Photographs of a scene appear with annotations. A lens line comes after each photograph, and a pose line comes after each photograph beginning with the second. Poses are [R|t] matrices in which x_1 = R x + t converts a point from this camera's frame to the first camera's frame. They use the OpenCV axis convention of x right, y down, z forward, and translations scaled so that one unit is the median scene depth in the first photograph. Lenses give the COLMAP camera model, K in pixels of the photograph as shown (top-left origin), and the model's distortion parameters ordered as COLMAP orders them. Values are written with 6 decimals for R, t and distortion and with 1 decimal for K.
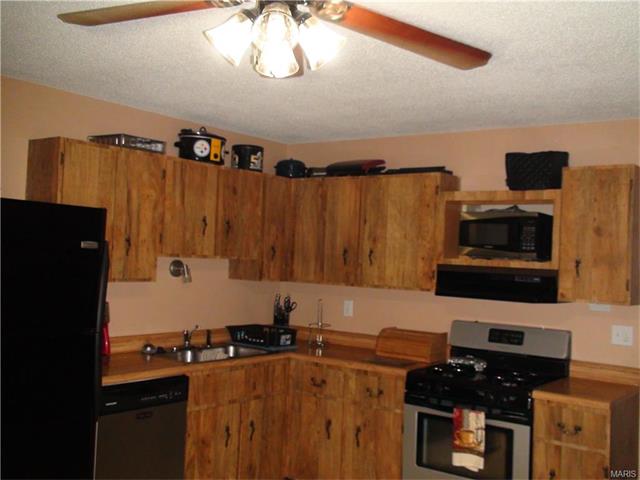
lens RADIAL K [[700.7, 0, 314.6], [0, 700.7, 253.7], [0, 0, 1]] dist [0.046452, 0.000000]
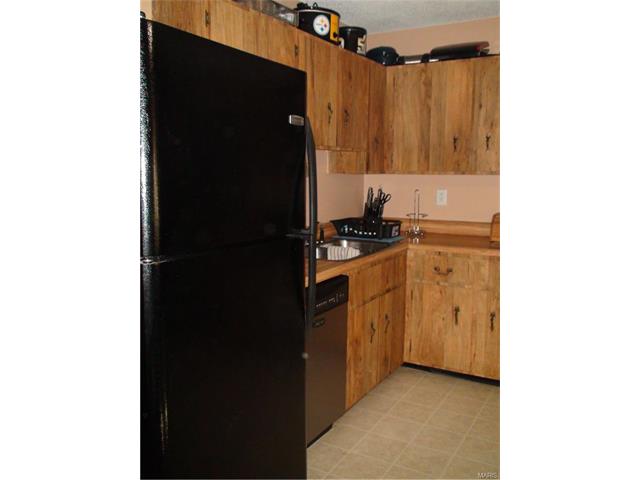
lens RADIAL K [[521.8, 0, 321.3], [0, 521.8, 243.3], [0, 0, 1]] dist [0.037374, 0.019085]
pose [[0.991157, -0.057931, 0.119382, -0.257842], [0.039345, 0.987514, 0.152539, 0.023294], [-0.126728, -0.146493, 0.981061, 0.298699]]
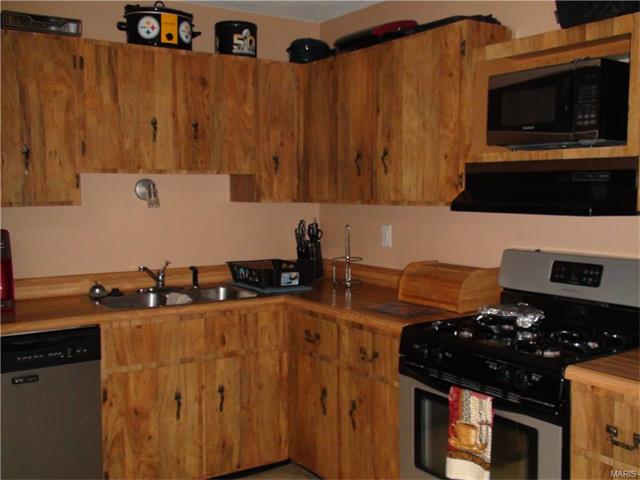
lens RADIAL K [[700.7, 0, 315.0], [0, 700.7, 244.0], [0, 0, 1]] dist [0.046452, 0.000000]
pose [[0.942533, -0.019319, -0.333555, 0.256337], [0.044595, 0.996669, 0.068287, 0.037835], [0.331124, -0.079237, 0.940254, 0.328375]]
